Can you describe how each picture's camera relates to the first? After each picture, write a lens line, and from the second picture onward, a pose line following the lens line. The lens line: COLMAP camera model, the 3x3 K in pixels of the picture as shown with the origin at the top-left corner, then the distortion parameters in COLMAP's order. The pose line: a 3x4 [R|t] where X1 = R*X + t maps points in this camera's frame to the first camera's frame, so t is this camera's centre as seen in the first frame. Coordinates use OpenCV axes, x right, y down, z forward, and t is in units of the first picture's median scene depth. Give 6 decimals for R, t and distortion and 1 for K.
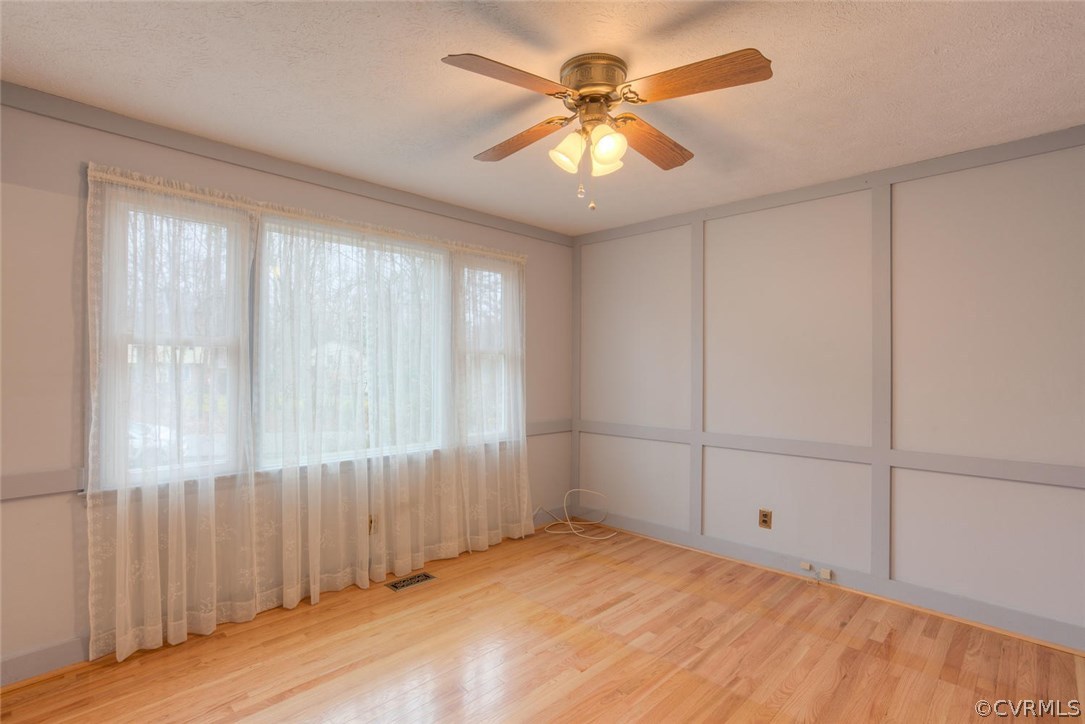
lens RADIAL K [[520.3, 0, 529.8], [0, 520.3, 360.2], [0, 0, 1]] dist [-0.052137, 0.029489]
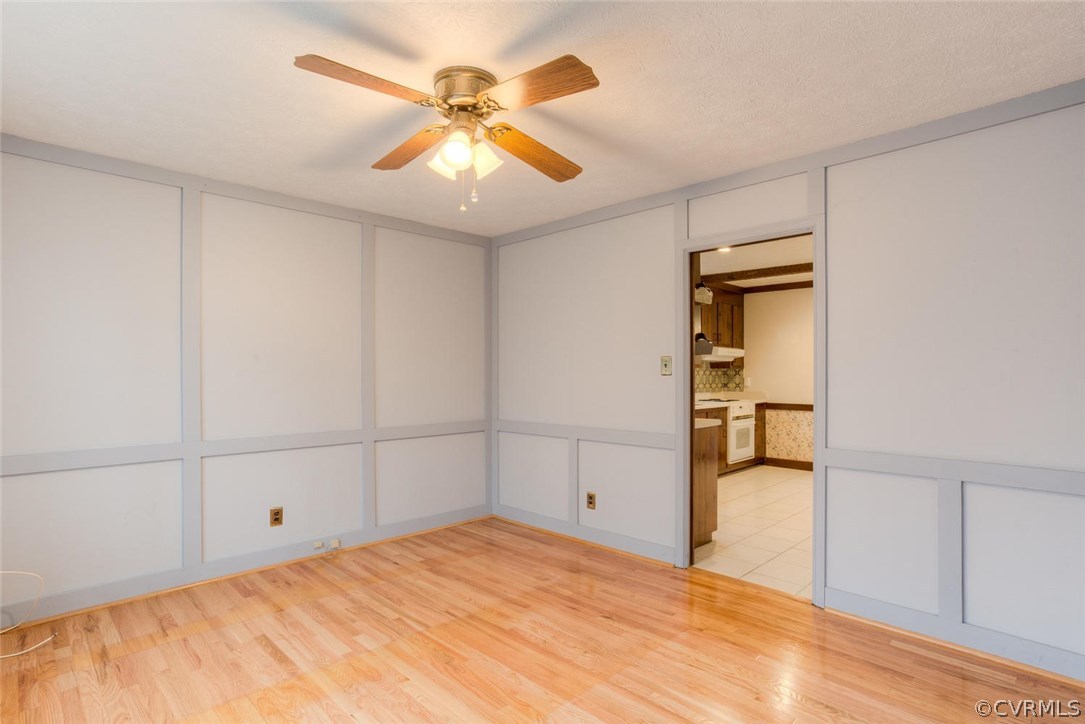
lens RADIAL K [[541.3, 0, 537.2], [0, 541.3, 376.2], [0, 0, 1]] dist [-0.053569, 0.038109]
pose [[0.015418, -0.012104, 0.999808, -0.702194], [-0.019137, 0.999740, 0.012399, 0.017266], [-0.999698, -0.019324, 0.015182, 0.596249]]
